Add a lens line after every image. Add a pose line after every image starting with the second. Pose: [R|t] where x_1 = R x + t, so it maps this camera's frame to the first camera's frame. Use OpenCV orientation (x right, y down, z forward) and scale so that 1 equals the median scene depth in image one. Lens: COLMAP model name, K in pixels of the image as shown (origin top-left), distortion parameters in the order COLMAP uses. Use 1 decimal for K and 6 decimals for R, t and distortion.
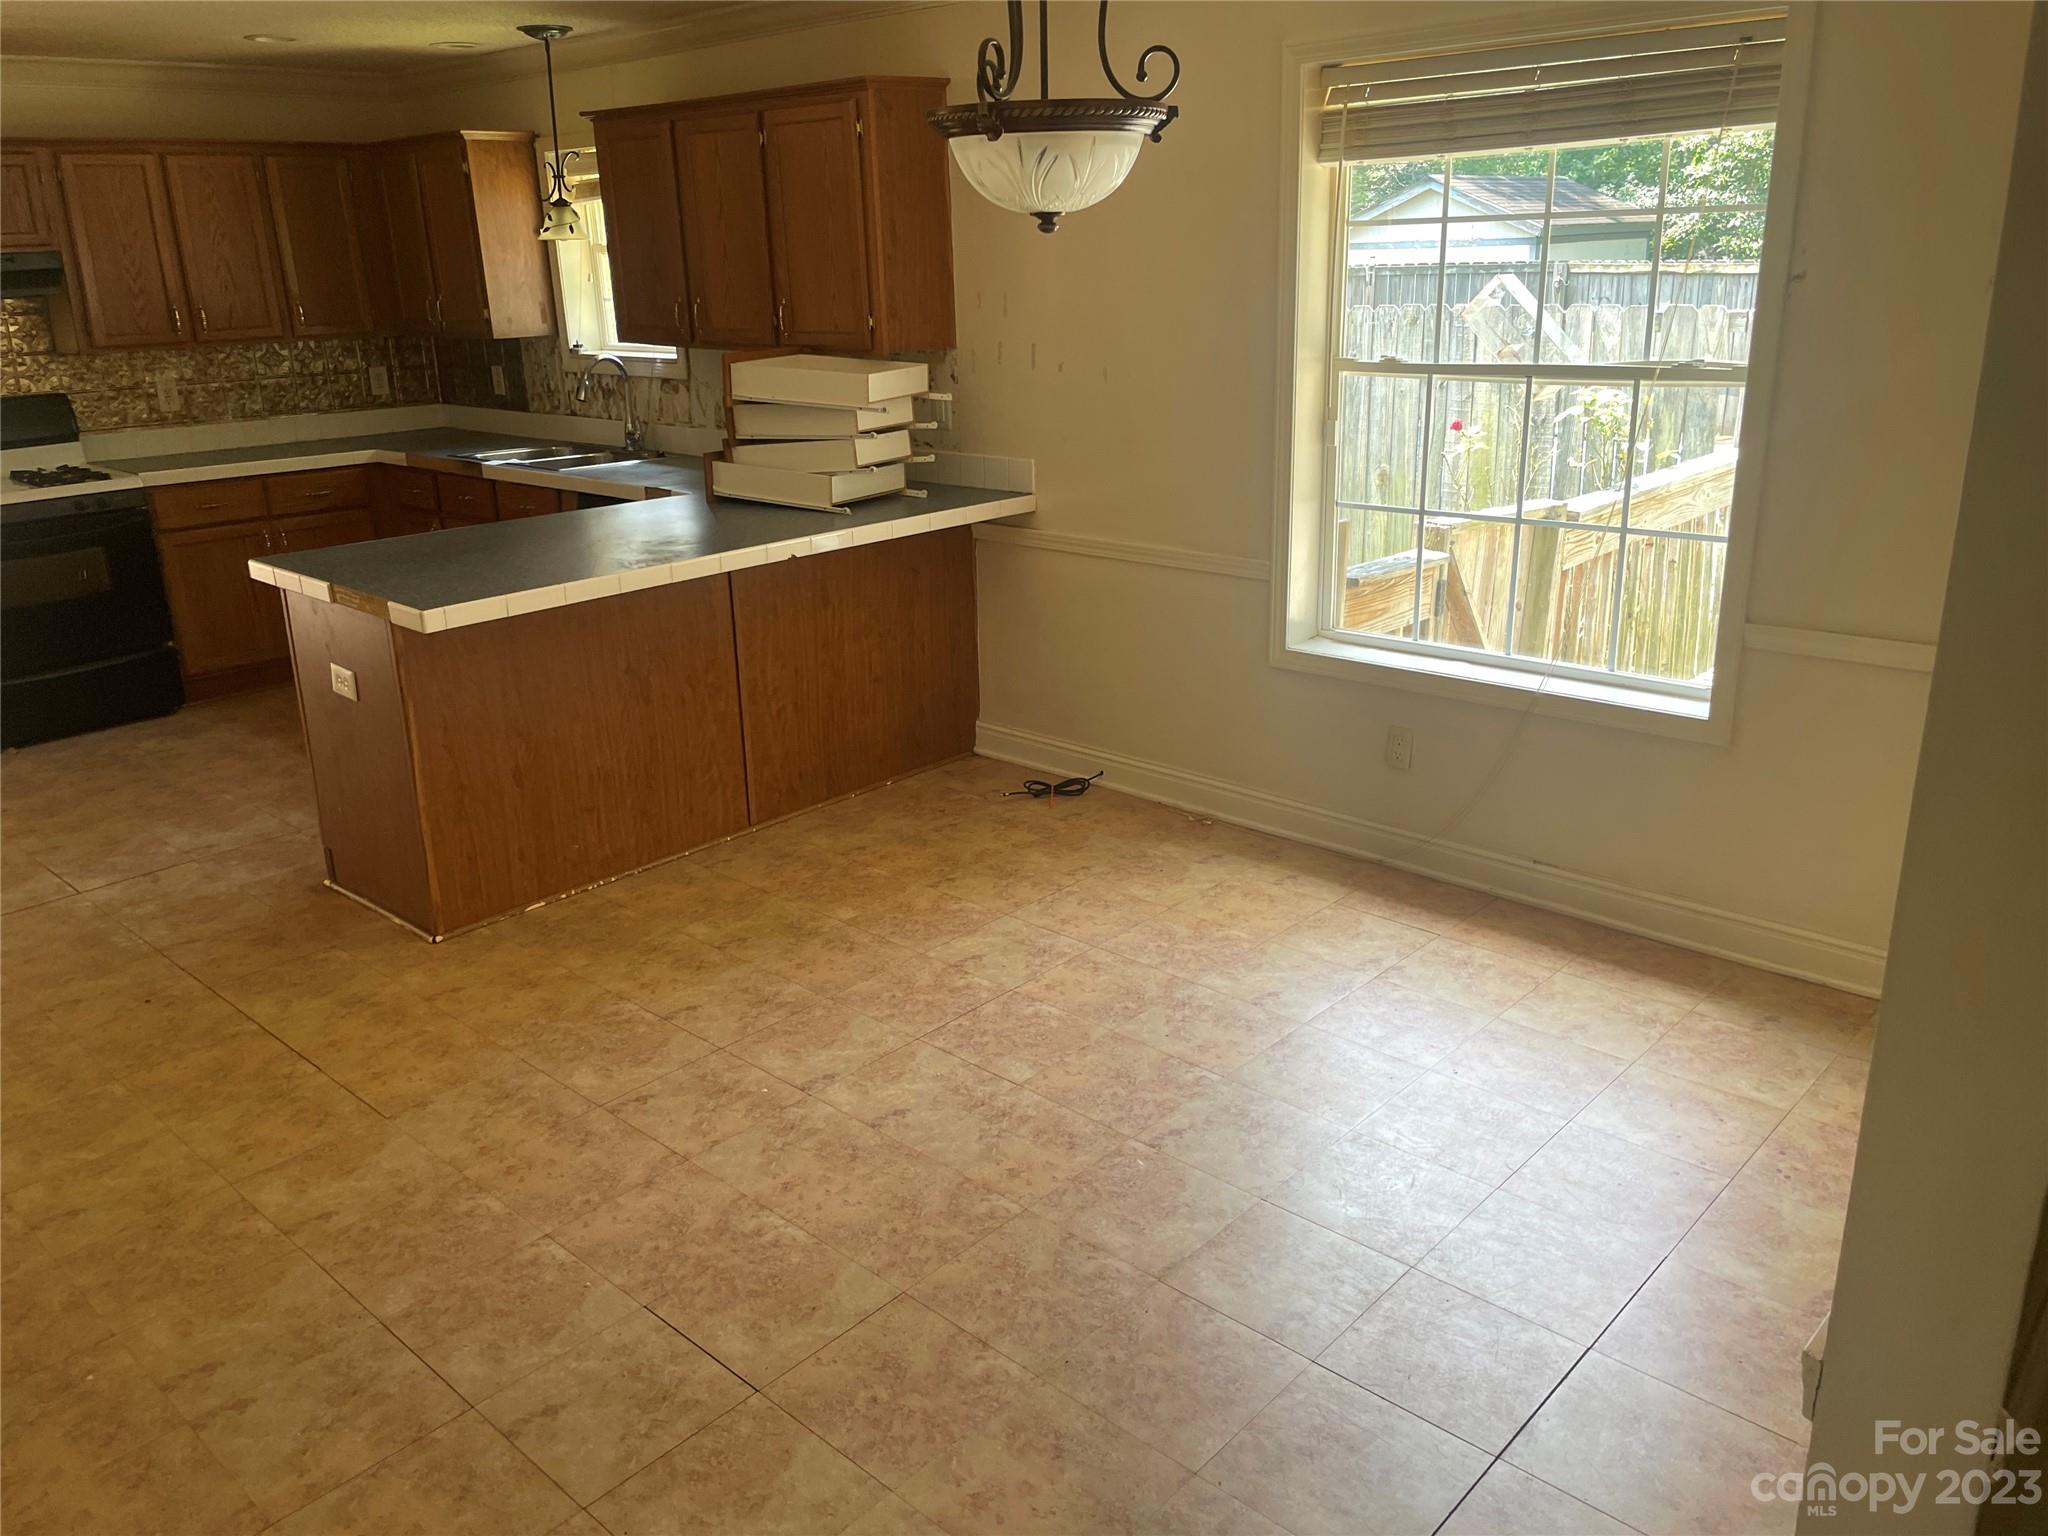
lens RADIAL K [[1544.6, 0, 1025.6], [0, 1544.6, 752.8], [0, 0, 1]] dist [0.079541, -0.093246]
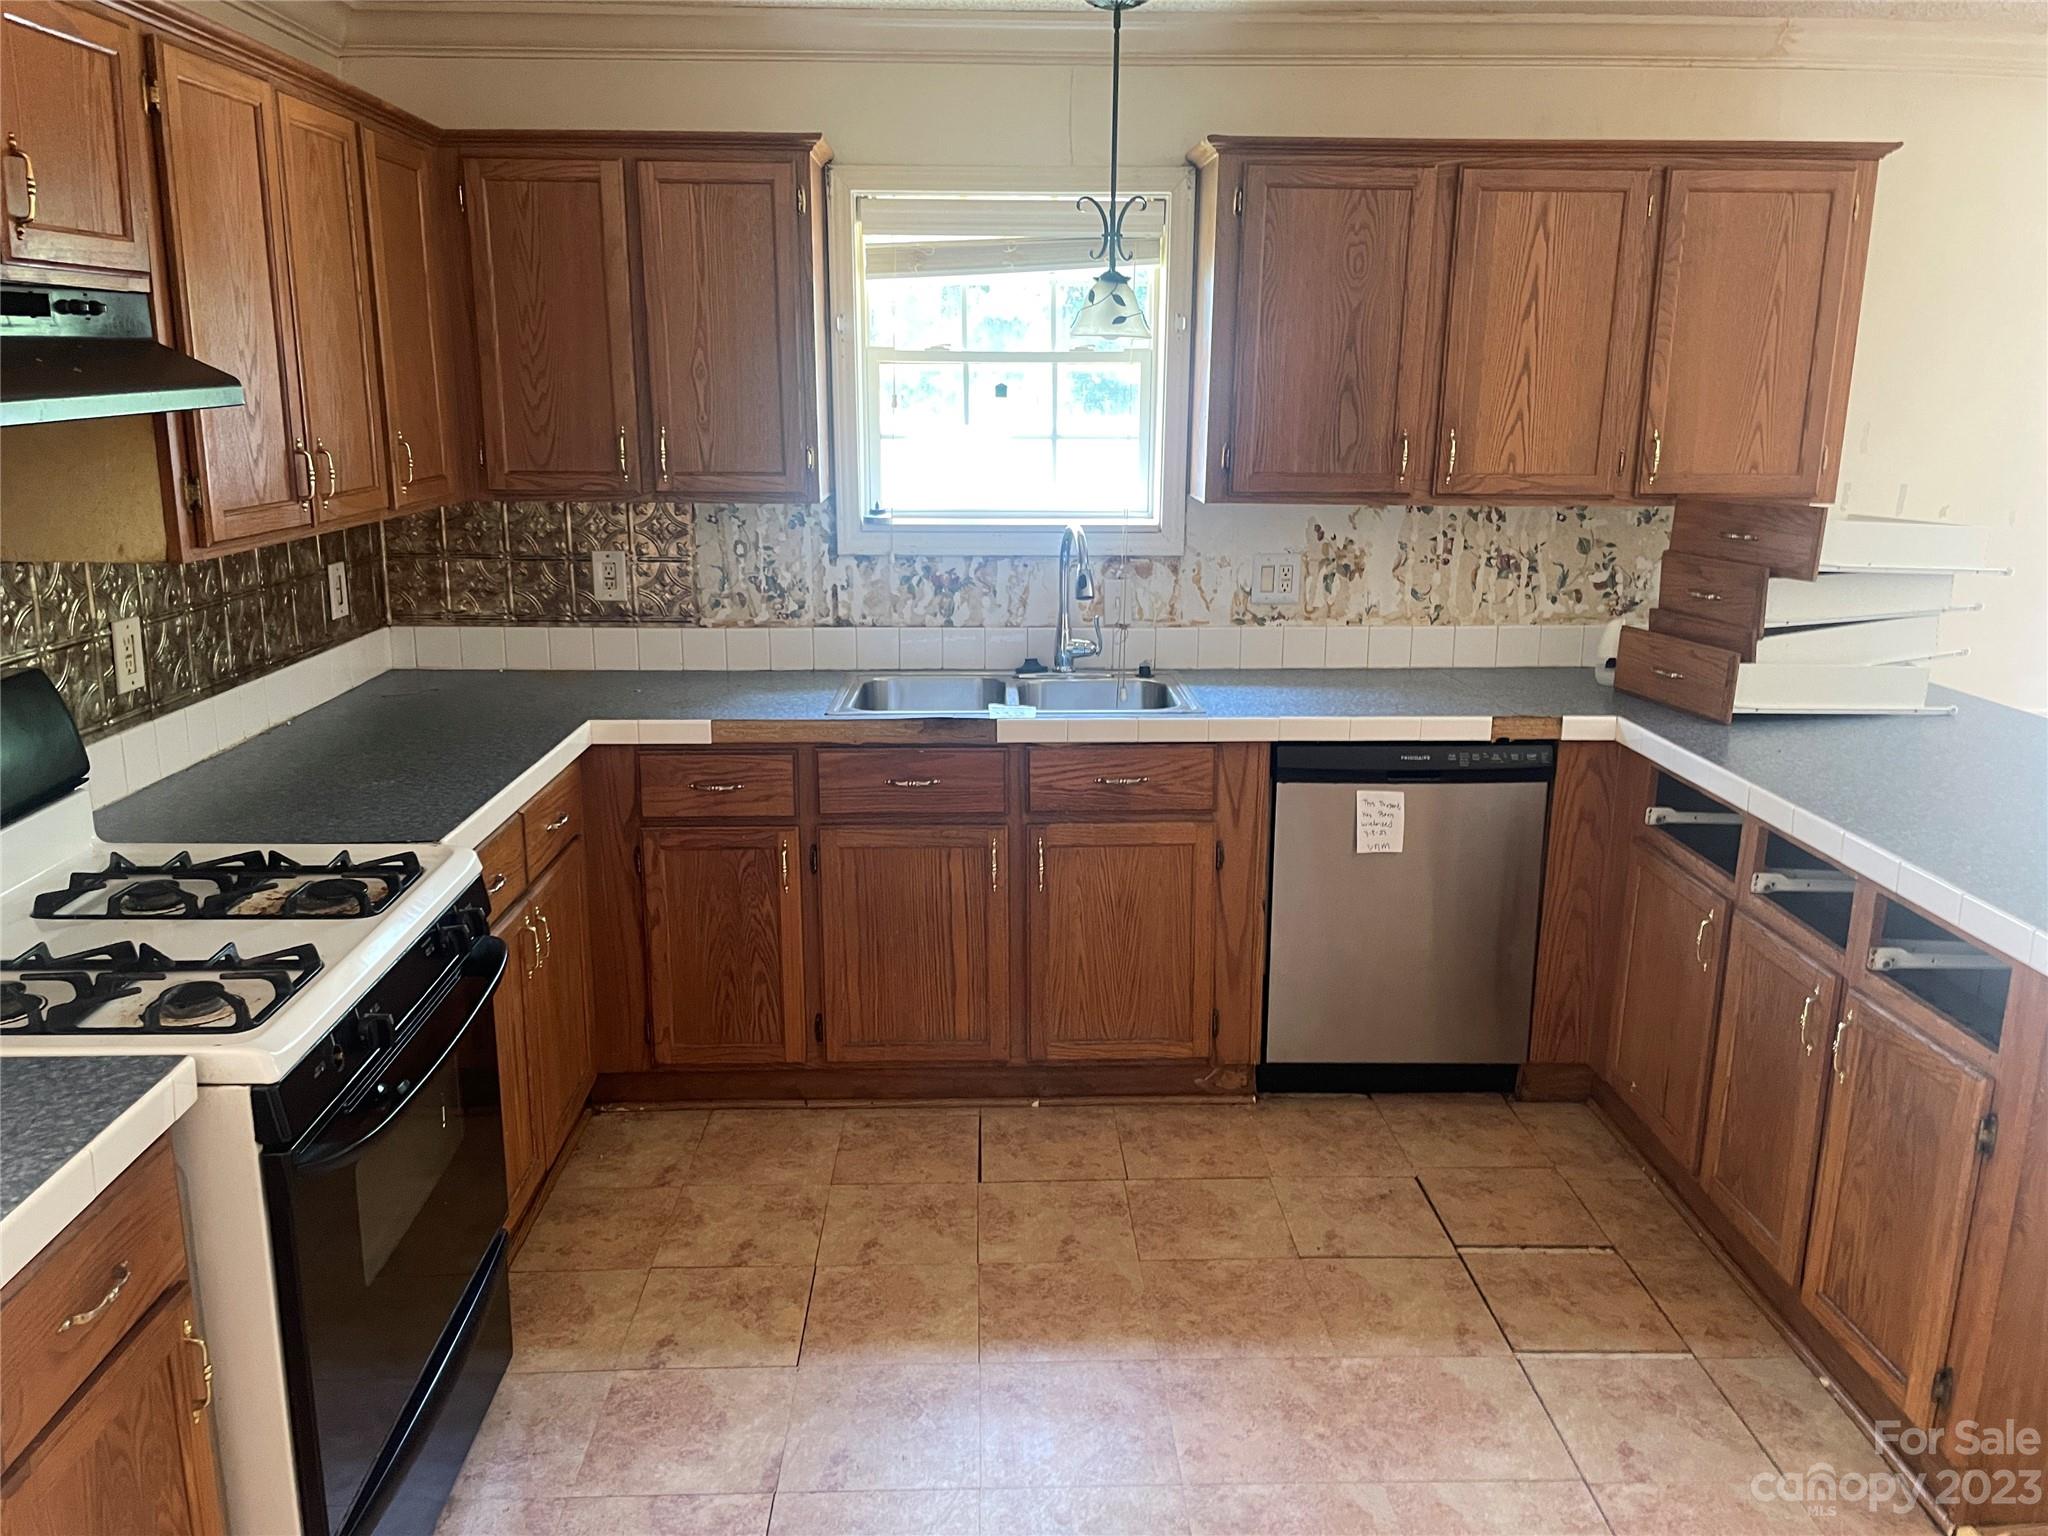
lens RADIAL K [[1544.6, 0, 1025.6], [0, 1544.6, 752.8], [0, 0, 1]] dist [0.079541, -0.093246]
pose [[0.709806, -0.131219, 0.692068, -0.653940], [0.193783, 0.980961, -0.012756, -0.147005], [-0.677218, 0.143165, 0.721720, 0.529584]]
